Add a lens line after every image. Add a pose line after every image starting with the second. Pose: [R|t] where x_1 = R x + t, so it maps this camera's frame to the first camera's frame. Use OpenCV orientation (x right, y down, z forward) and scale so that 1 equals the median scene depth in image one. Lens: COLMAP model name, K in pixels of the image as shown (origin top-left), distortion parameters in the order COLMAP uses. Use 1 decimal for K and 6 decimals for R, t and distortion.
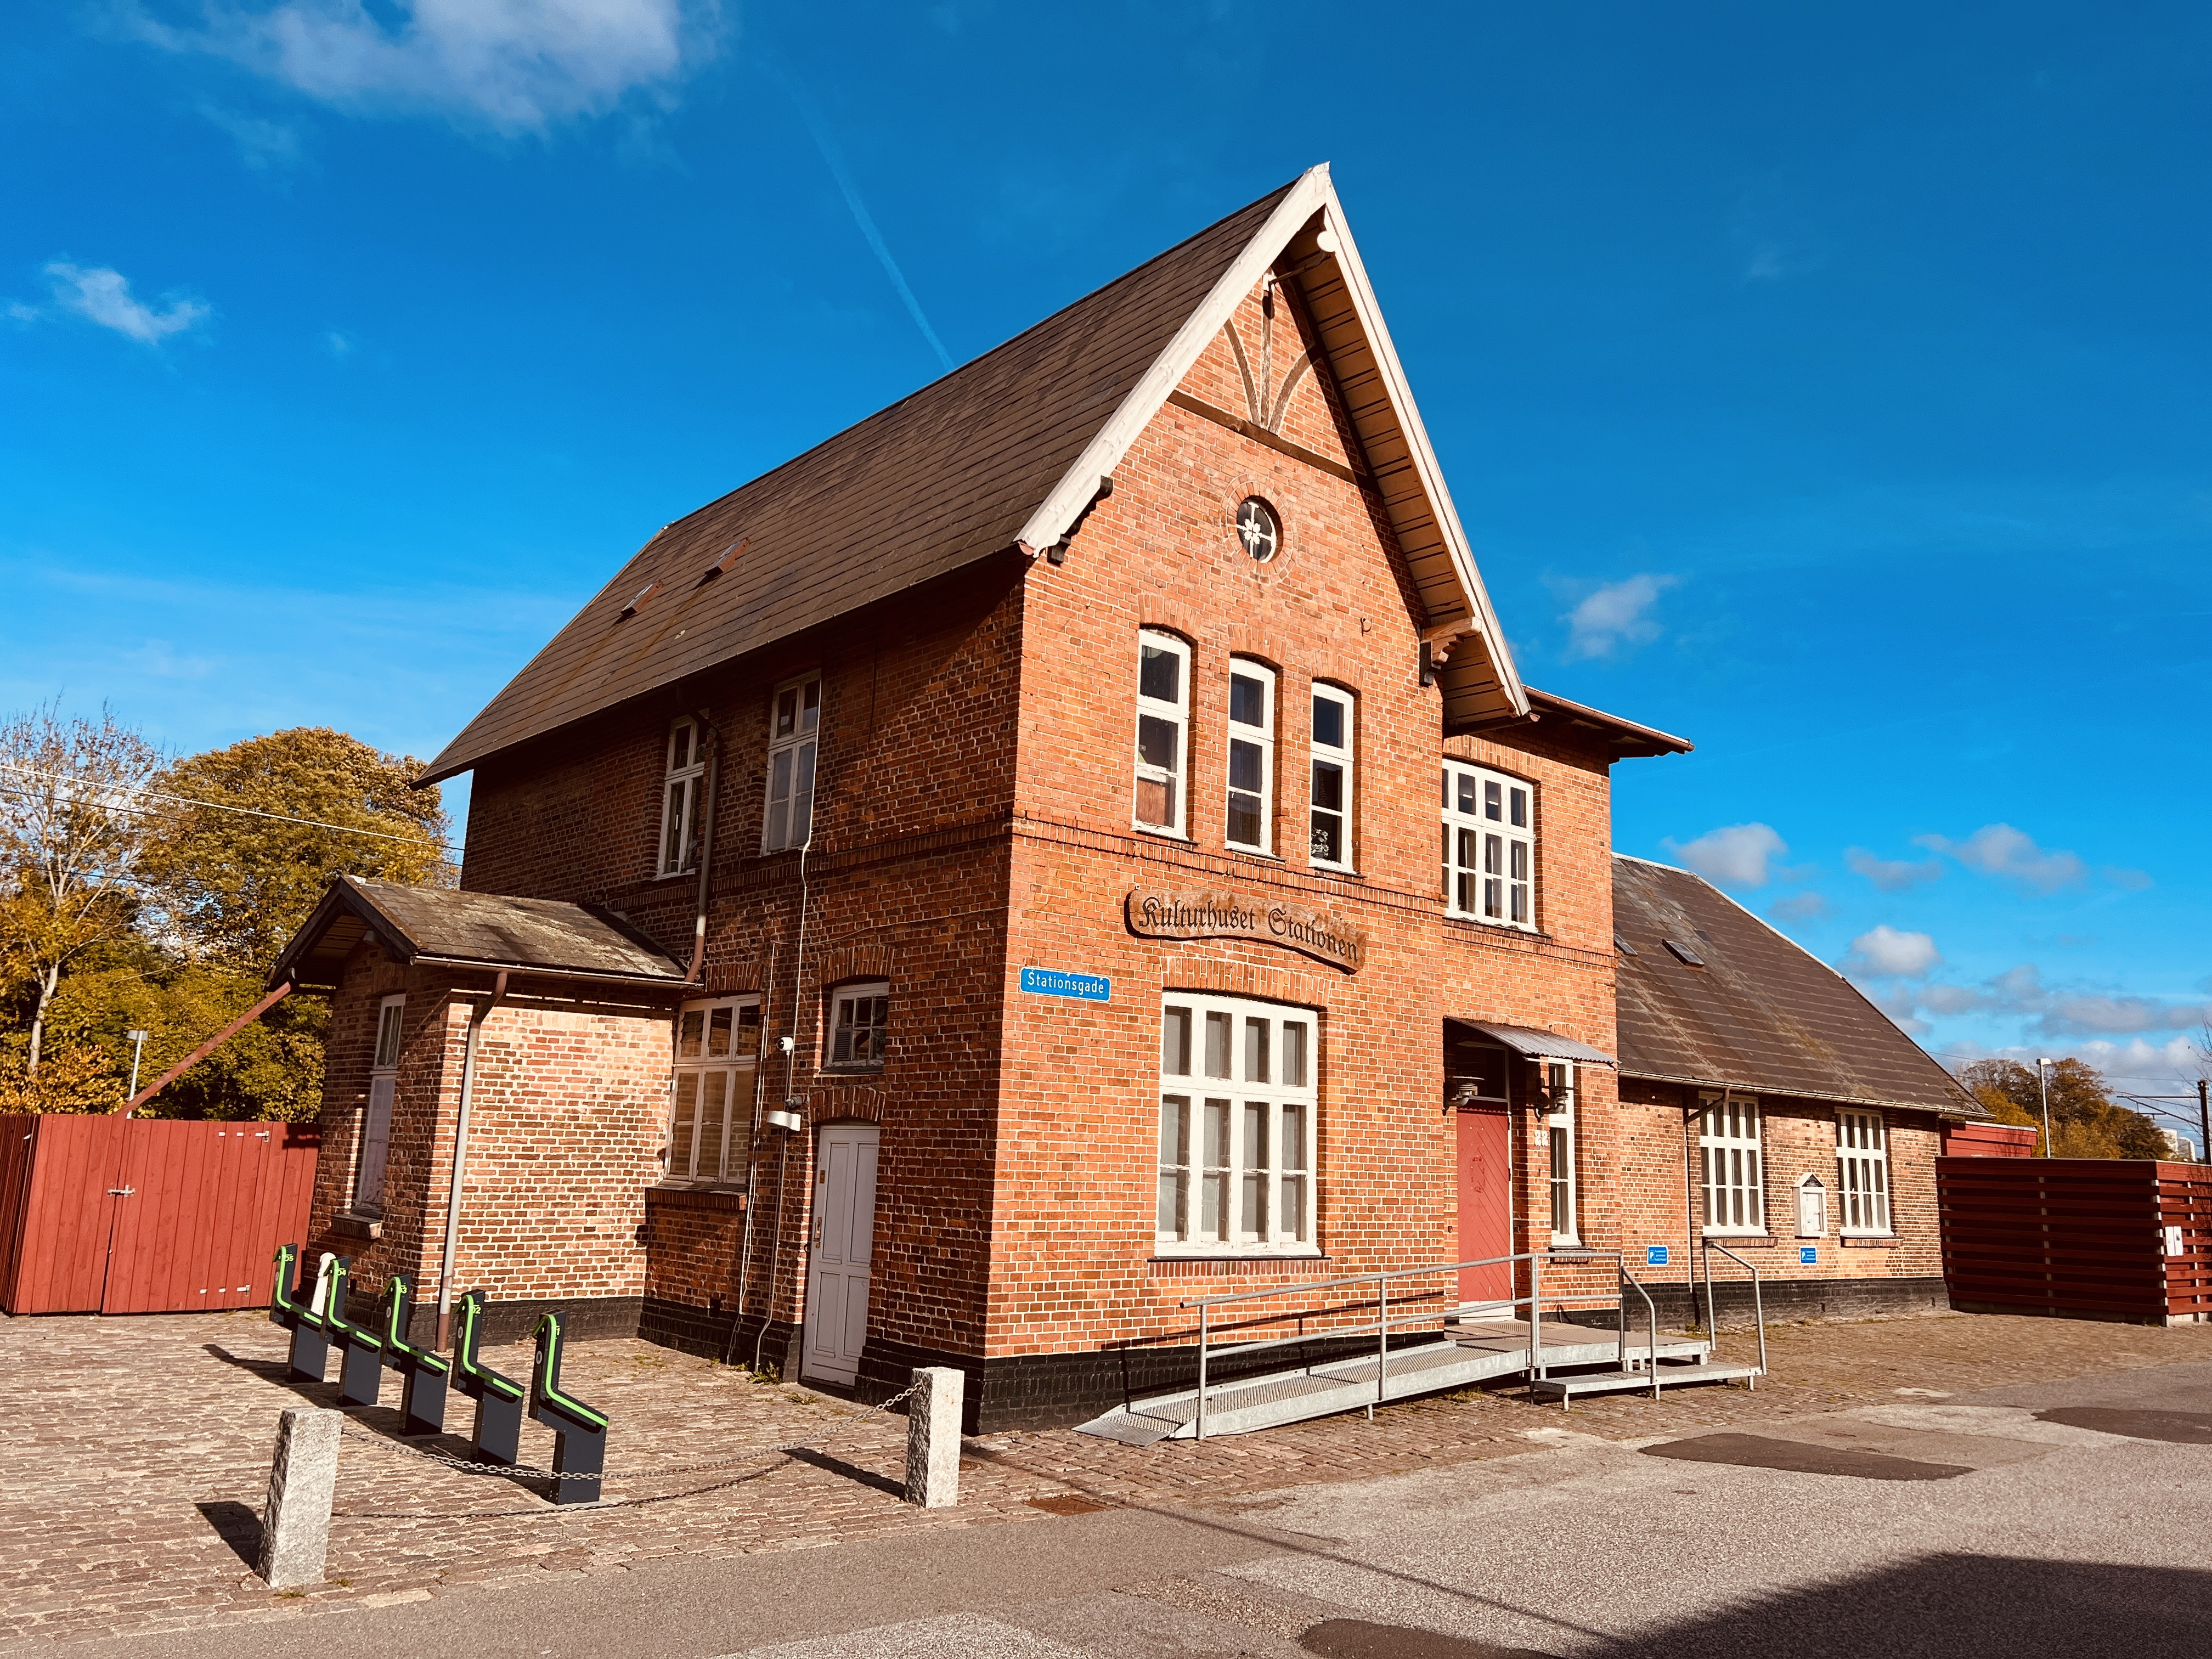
lens RADIAL K [[1647.3, 0, 1102.9], [0, 1647.3, 824.8], [0, 0, 1]] dist [0.110306, -0.127133]
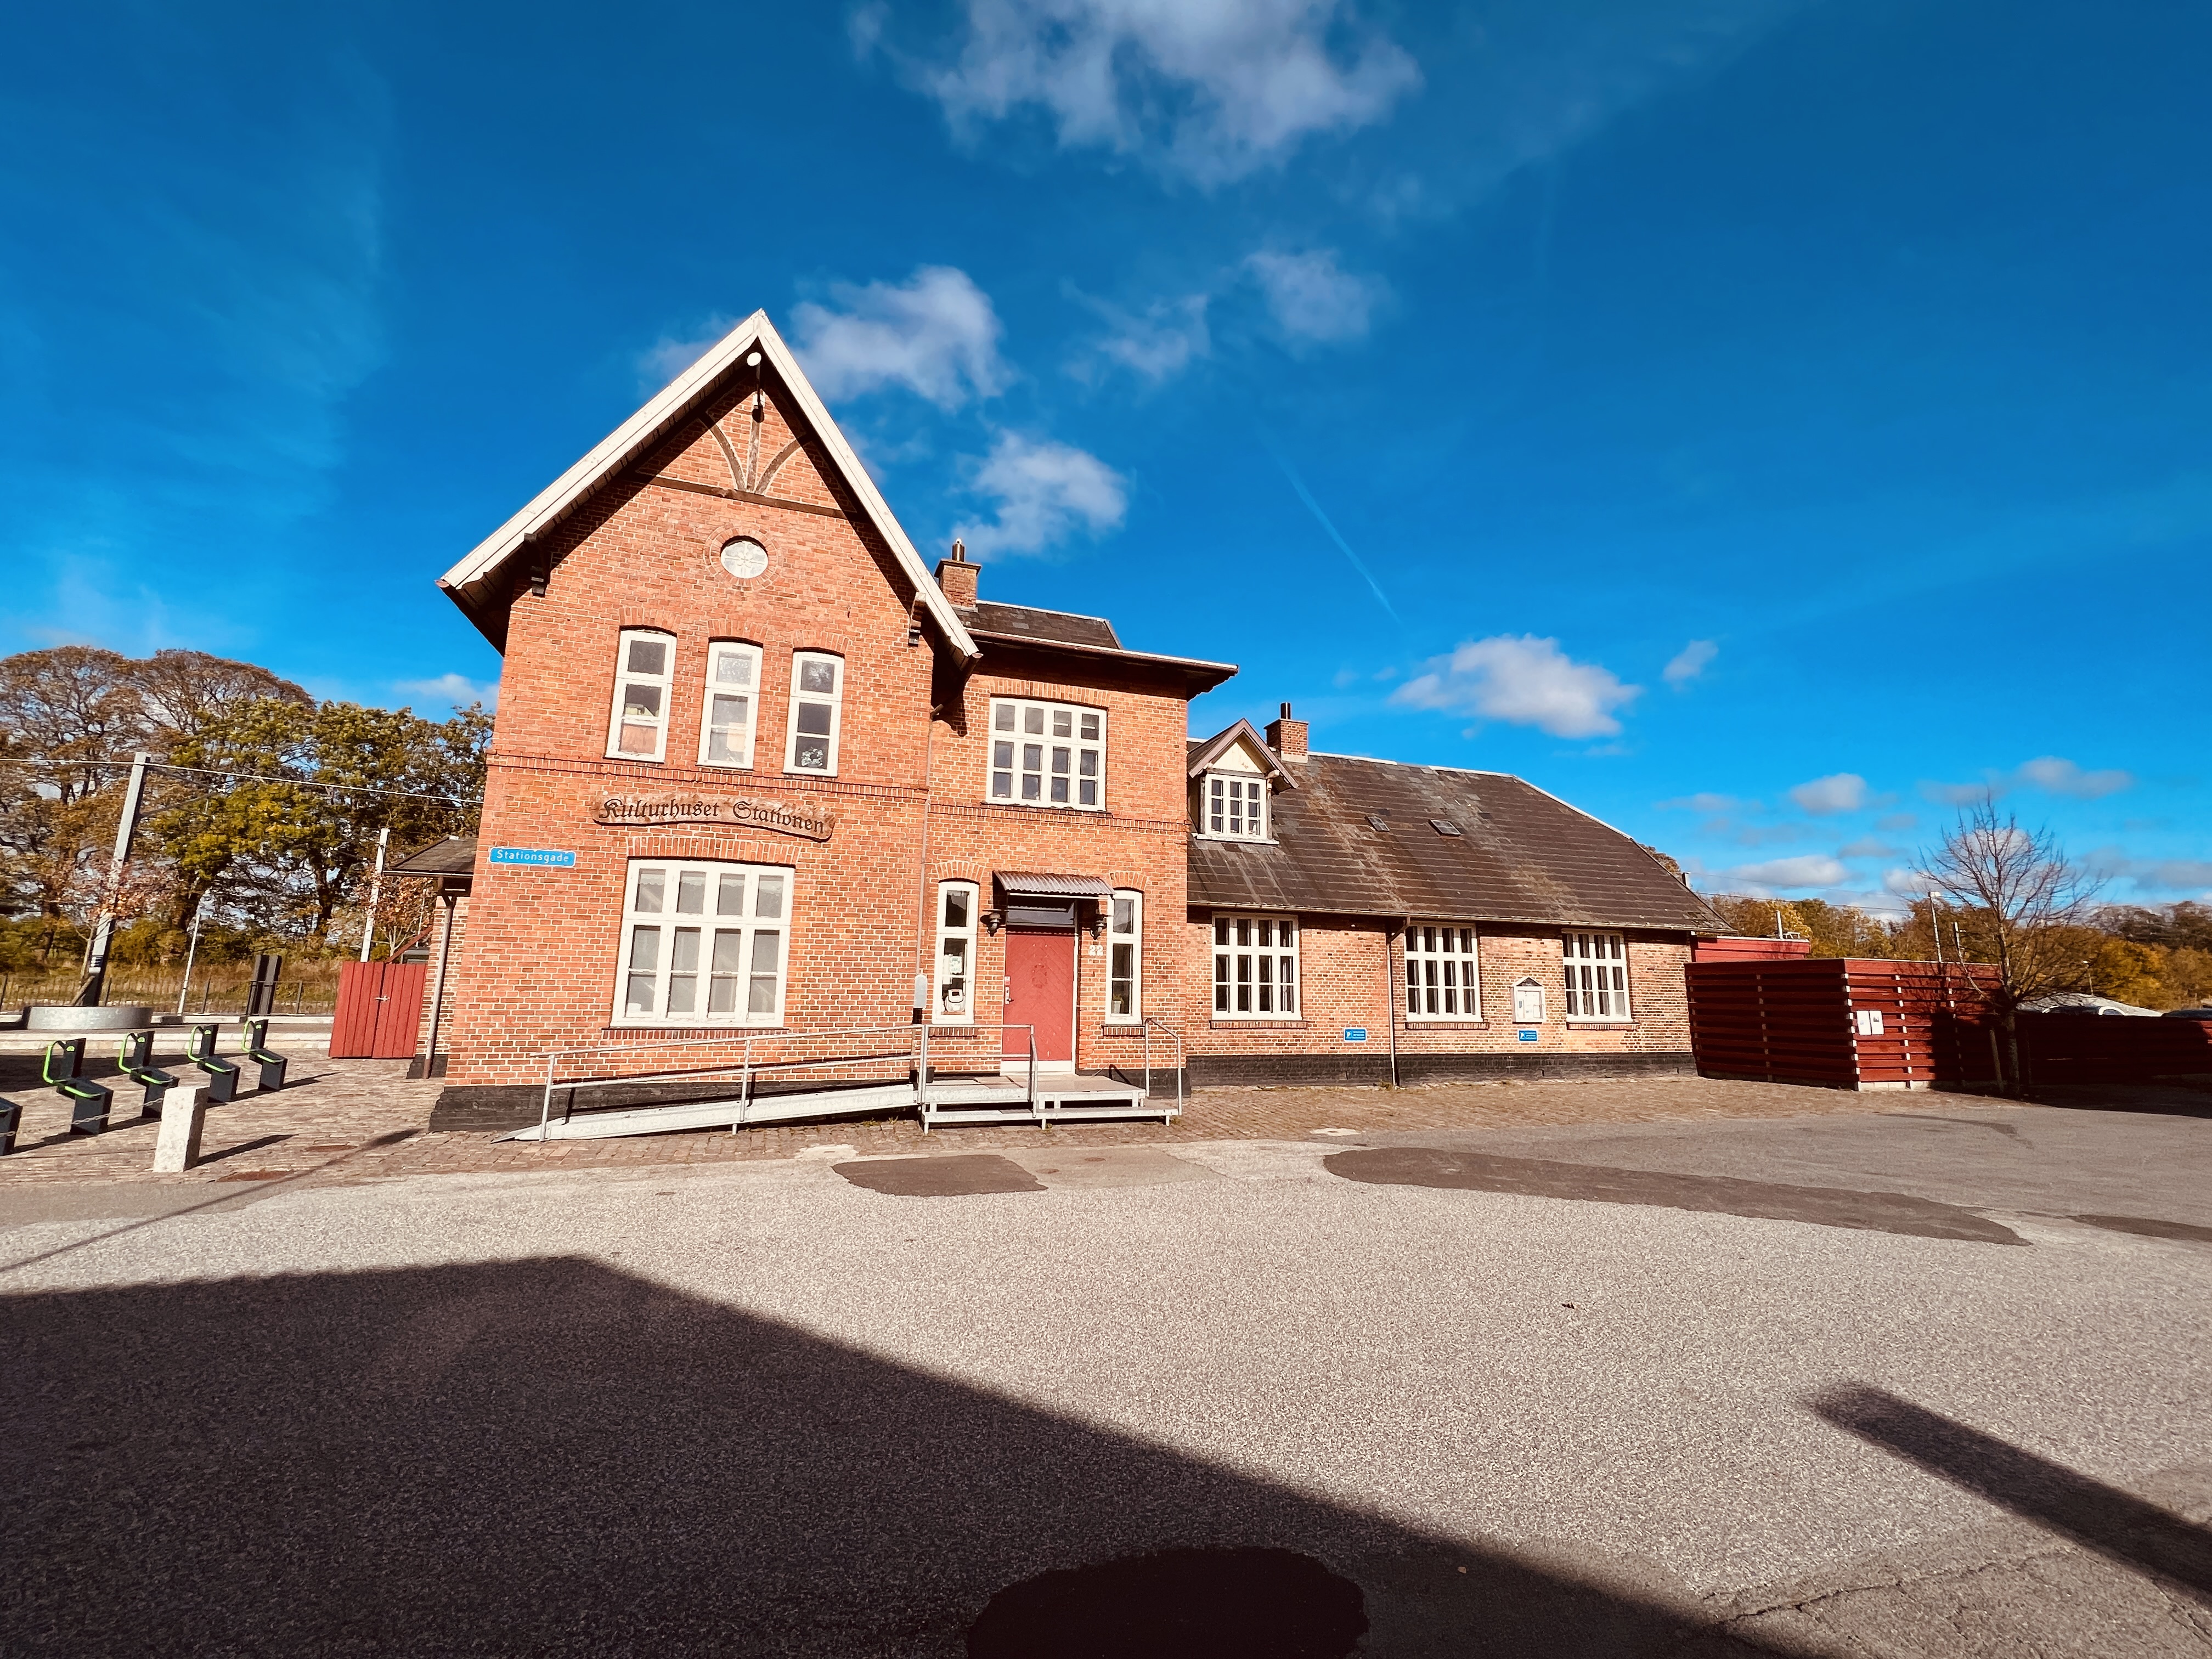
lens RADIAL K [[887.7, 0, 1108.2], [0, 887.7, 833.1], [0, 0, 1]] dist [0.001177, -0.000400]
pose [[0.924814, -0.086012, -0.370568, 0.554736], [0.091464, 0.995804, -0.002869, 0.087600], [0.369260, -0.031240, 0.928801, 0.284959]]
